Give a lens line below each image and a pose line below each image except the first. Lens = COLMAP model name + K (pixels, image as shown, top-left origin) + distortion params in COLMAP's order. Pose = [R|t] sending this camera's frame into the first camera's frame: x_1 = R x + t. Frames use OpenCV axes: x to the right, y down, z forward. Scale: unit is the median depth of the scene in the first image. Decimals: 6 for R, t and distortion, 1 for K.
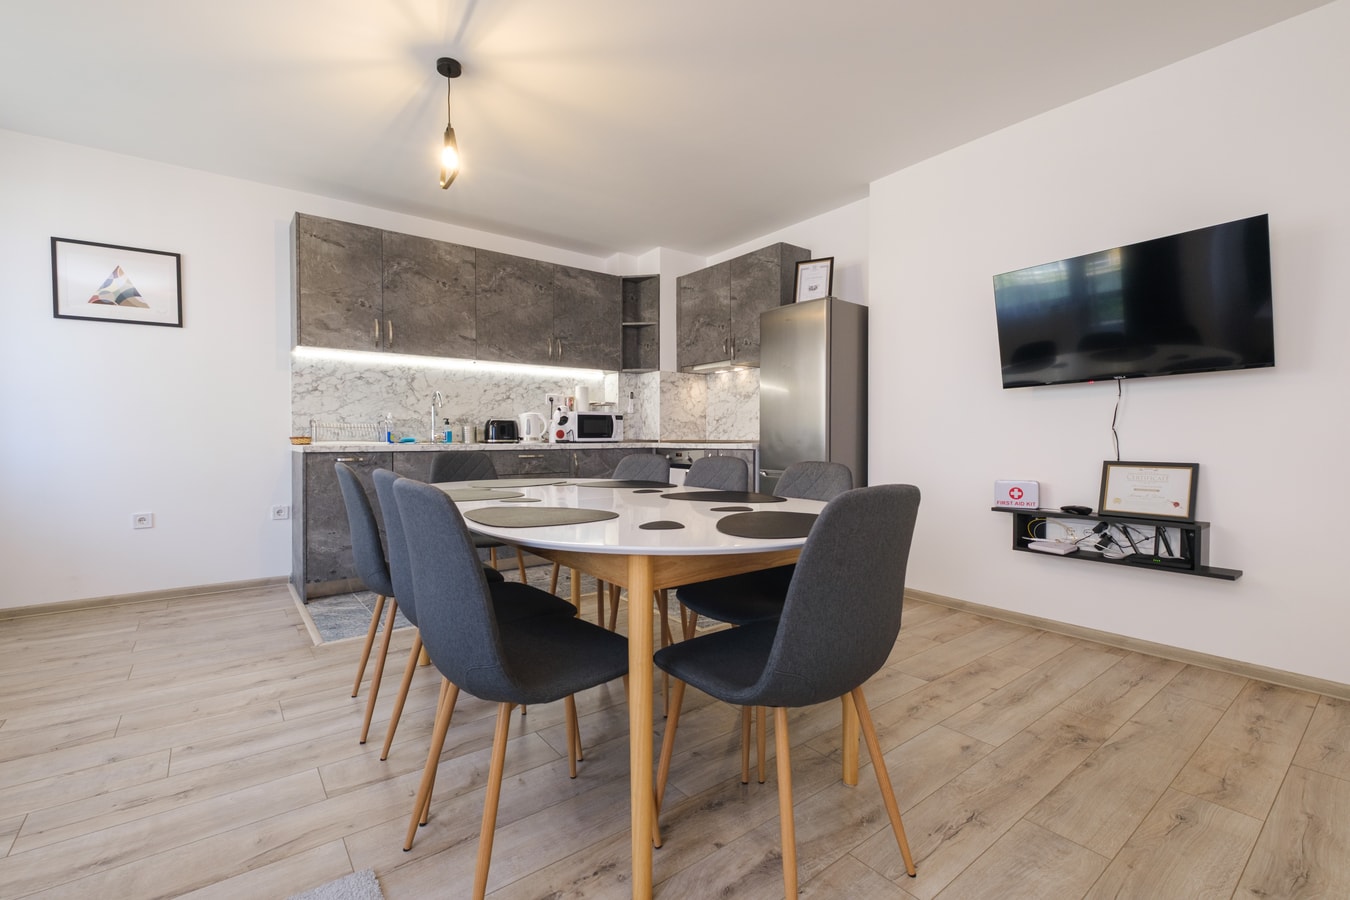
lens RADIAL K [[589.4, 0, 685.3], [0, 589.4, 447.6], [0, 0, 1]] dist [0.000289, -0.004119]
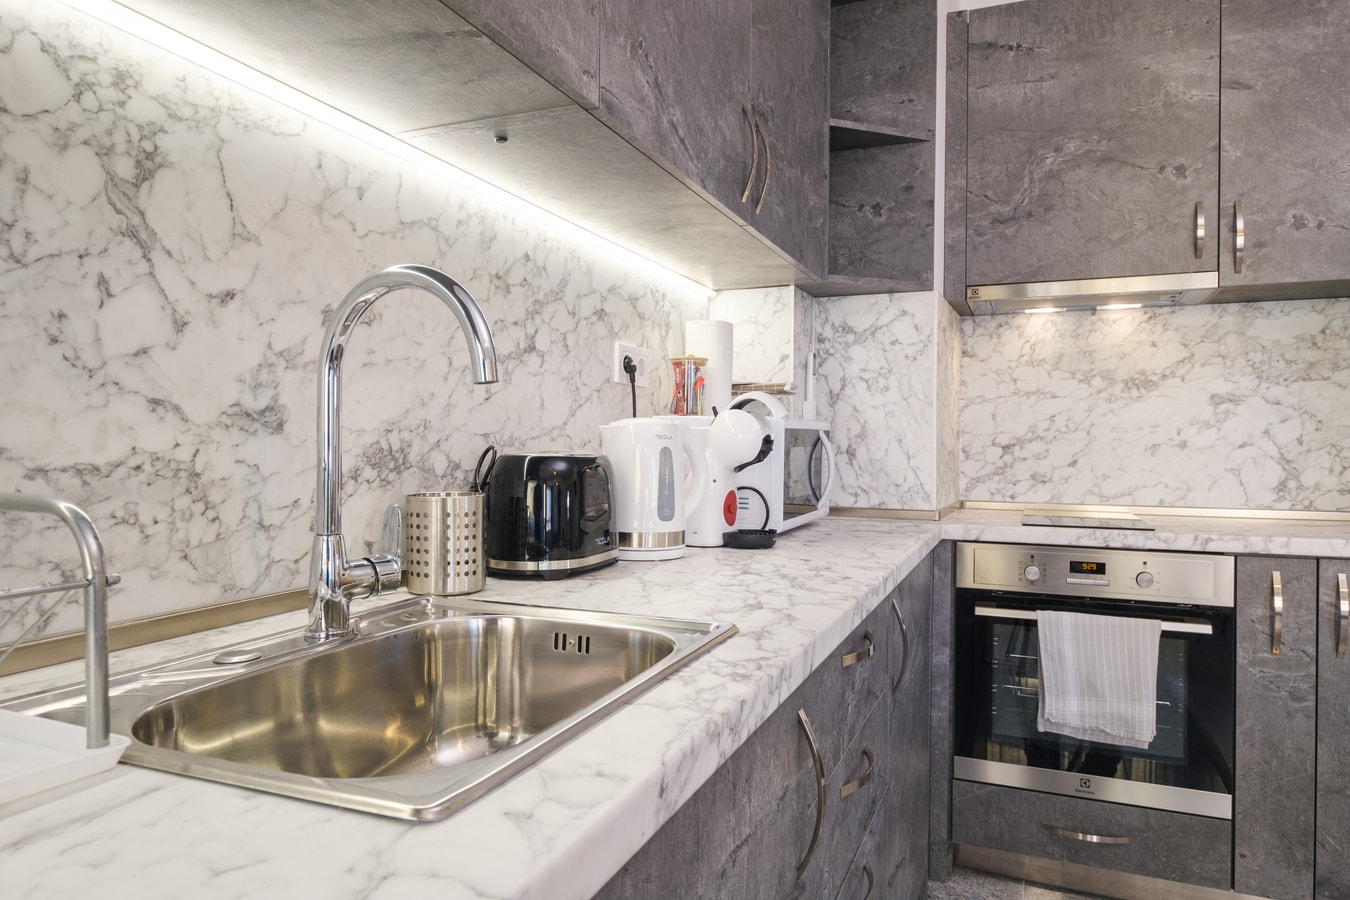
lens RADIAL K [[876.5, 0, 674.4], [0, 876.5, 446.0], [0, 0, 1]] dist [-0.000453, -0.002293]
pose [[0.875045, 0.004396, 0.484022, -0.442521], [0.001316, 0.999933, -0.011461, -0.047884], [-0.484040, 0.010666, 0.874981, 0.747812]]
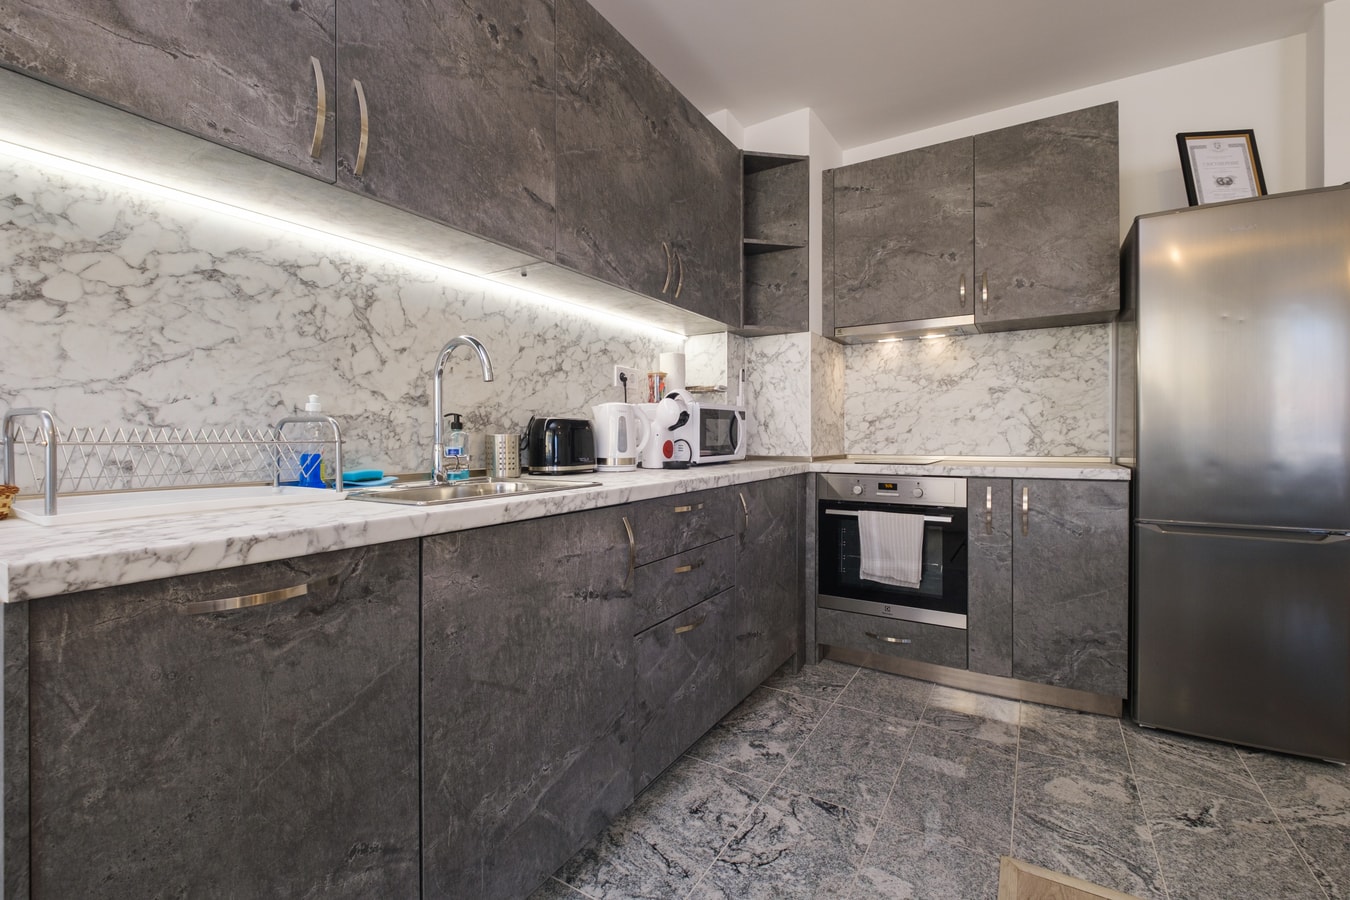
lens RADIAL K [[589.4, 0, 665.7], [0, 589.4, 441.0], [0, 0, 1]] dist [0.000289, -0.004119]
pose [[0.941799, -0.004741, 0.336143, -0.404552], [0.007748, 0.999941, -0.007604, -0.027758], [-0.336088, 0.009765, 0.941780, 0.596333]]
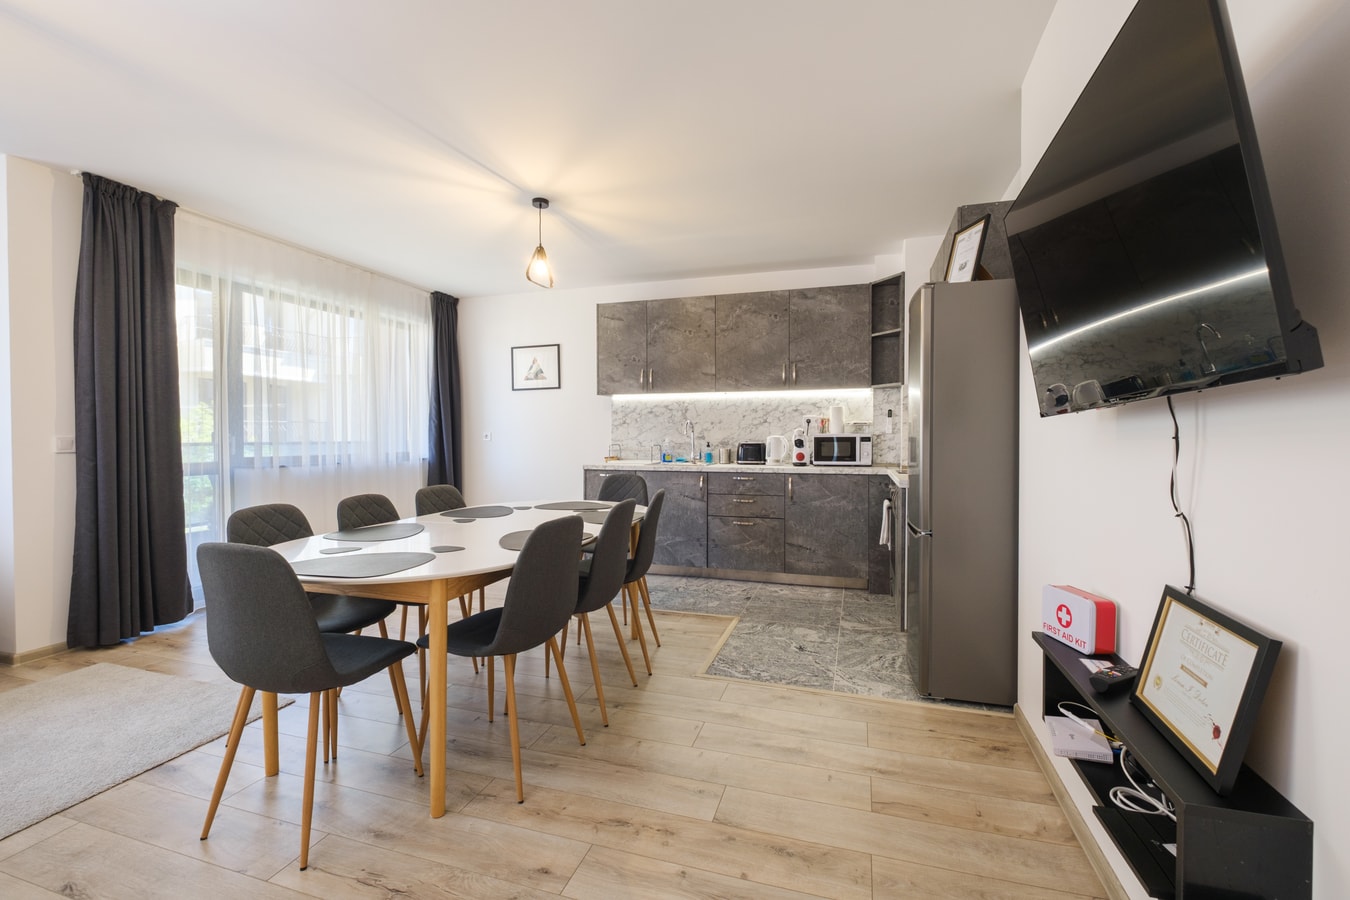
lens RADIAL K [[589.4, 0, 684.2], [0, 589.4, 446.2], [0, 0, 1]] dist [0.000289, -0.004119]
pose [[0.560507, 0.014407, -0.828024, 0.551614], [-0.013763, 0.999873, 0.008081, -0.049734], [0.828035, 0.006867, 0.560634, 0.293617]]
